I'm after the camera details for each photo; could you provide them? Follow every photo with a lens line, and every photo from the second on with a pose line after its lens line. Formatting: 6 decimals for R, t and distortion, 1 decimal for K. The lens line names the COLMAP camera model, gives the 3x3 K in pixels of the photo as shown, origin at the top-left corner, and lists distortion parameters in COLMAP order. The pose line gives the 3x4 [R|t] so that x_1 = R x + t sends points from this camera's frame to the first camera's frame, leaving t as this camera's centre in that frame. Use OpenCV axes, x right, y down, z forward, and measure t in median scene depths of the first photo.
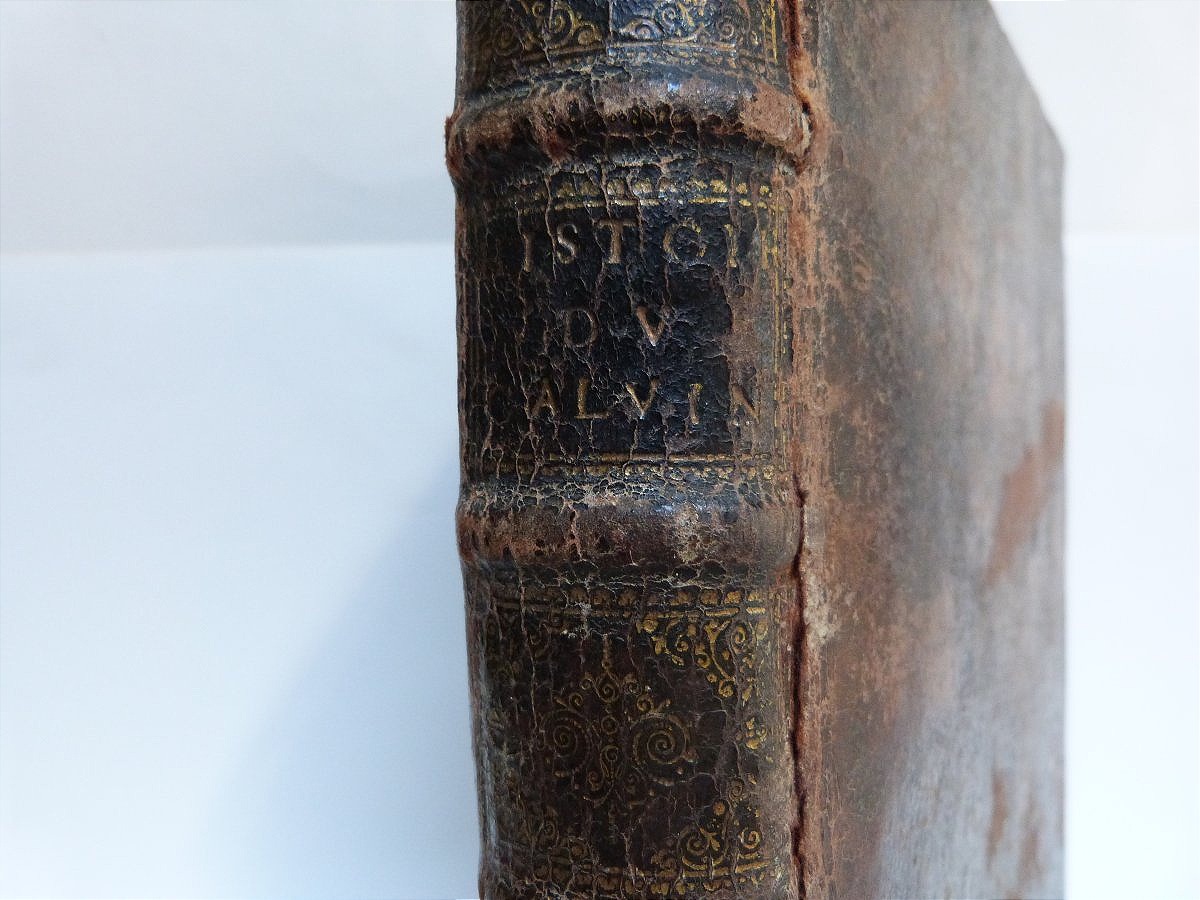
lens RADIAL K [[882.3, 0, 597.6], [0, 882.3, 451.8], [0, 0, 1]] dist [-0.021864, -0.009281]
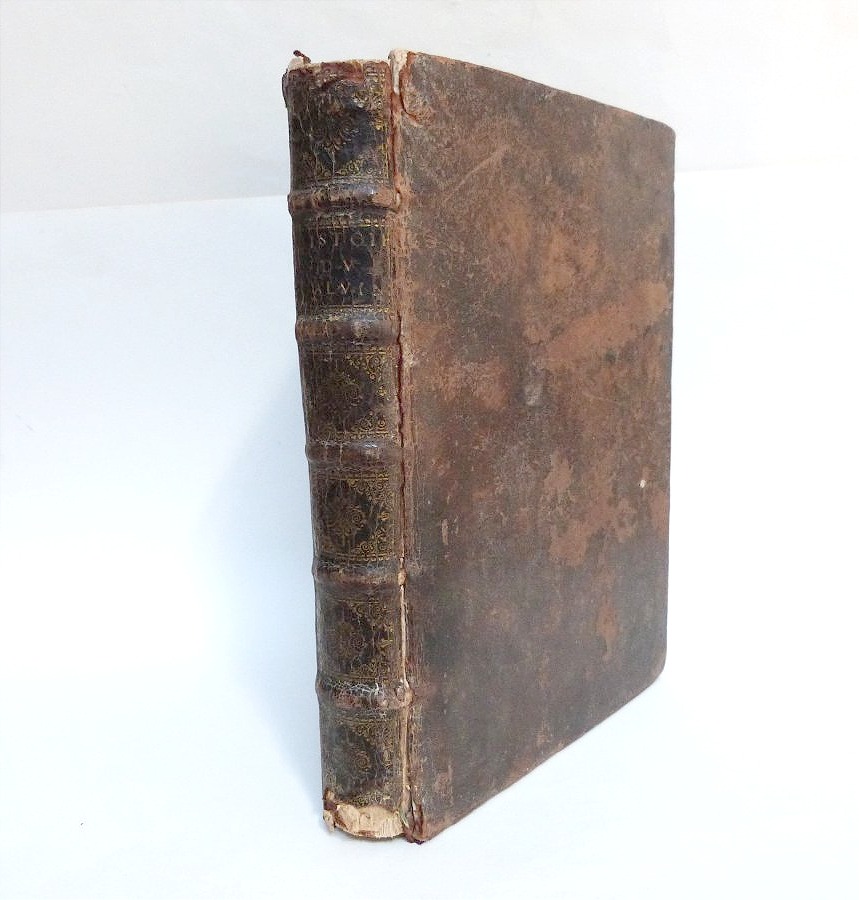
lens RADIAL K [[982.0, 0, 430.0], [0, 982.0, 448.8], [0, 0, 1]] dist [0.023221, 0.000000]
pose [[0.992170, 0.005716, -0.124766, 0.809497], [0.008074, 0.993928, 0.109736, 0.135734], [0.124636, -0.109884, 0.986099, -2.594566]]
